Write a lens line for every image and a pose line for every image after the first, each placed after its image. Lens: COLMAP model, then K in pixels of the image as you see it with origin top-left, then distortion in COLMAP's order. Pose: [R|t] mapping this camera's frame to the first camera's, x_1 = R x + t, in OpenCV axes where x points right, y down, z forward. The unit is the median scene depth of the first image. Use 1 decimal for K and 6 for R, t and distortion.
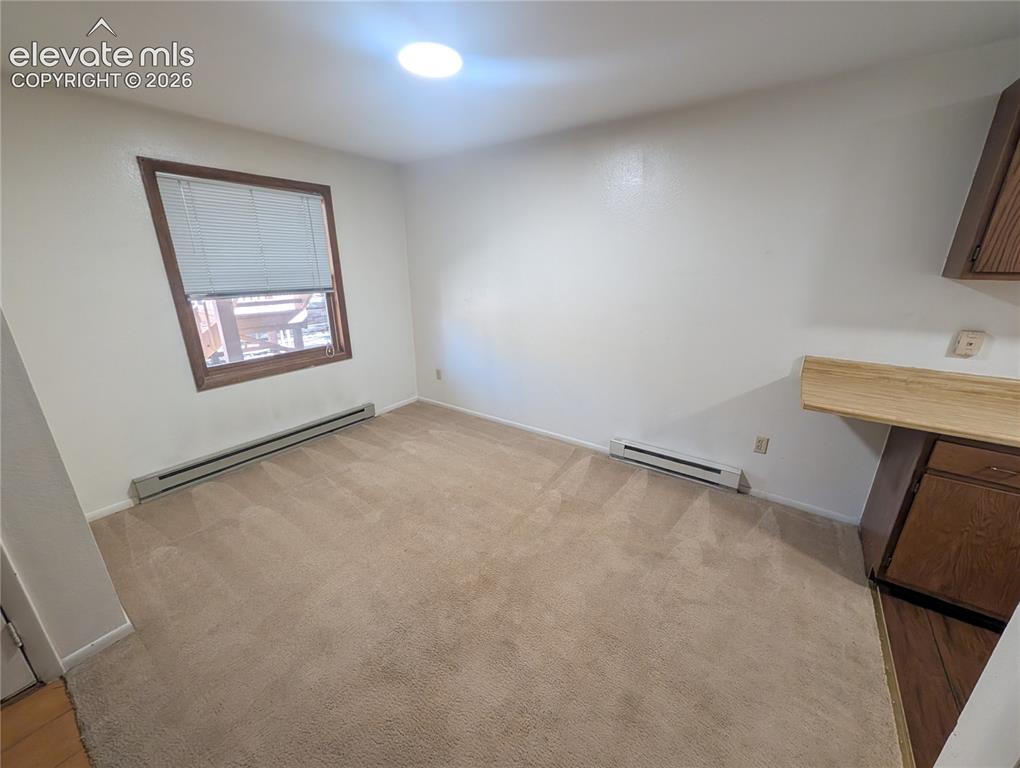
lens RADIAL K [[390.8, 0, 510.0], [0, 390.8, 384.0], [0, 0, 1]] dist [-0.000036, 0.000003]
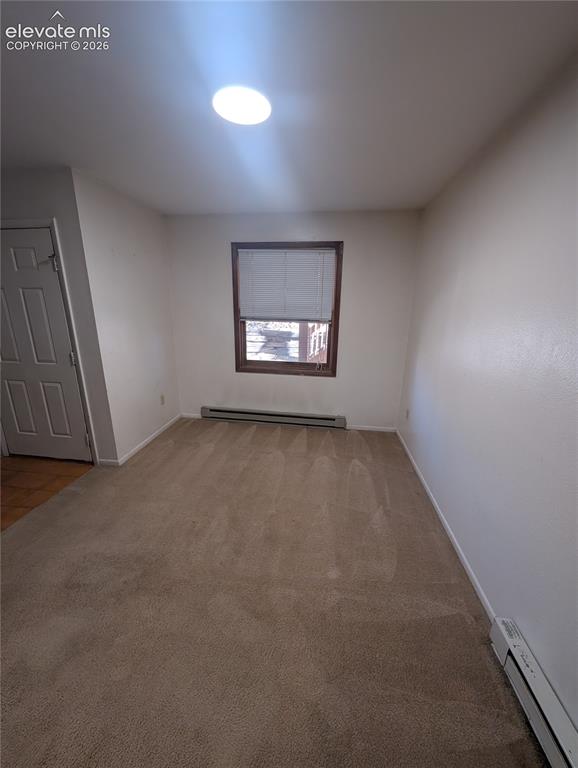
lens RADIAL K [[294.2, 0, 289.0], [0, 294.2, 384.0], [0, 0, 1]] dist [-0.000036, 0.000003]
pose [[0.456650, 0.250775, -0.853571, 0.393127], [-0.283894, 0.950363, 0.127332, -0.143058], [0.843134, 0.184178, 0.505177, 0.470293]]
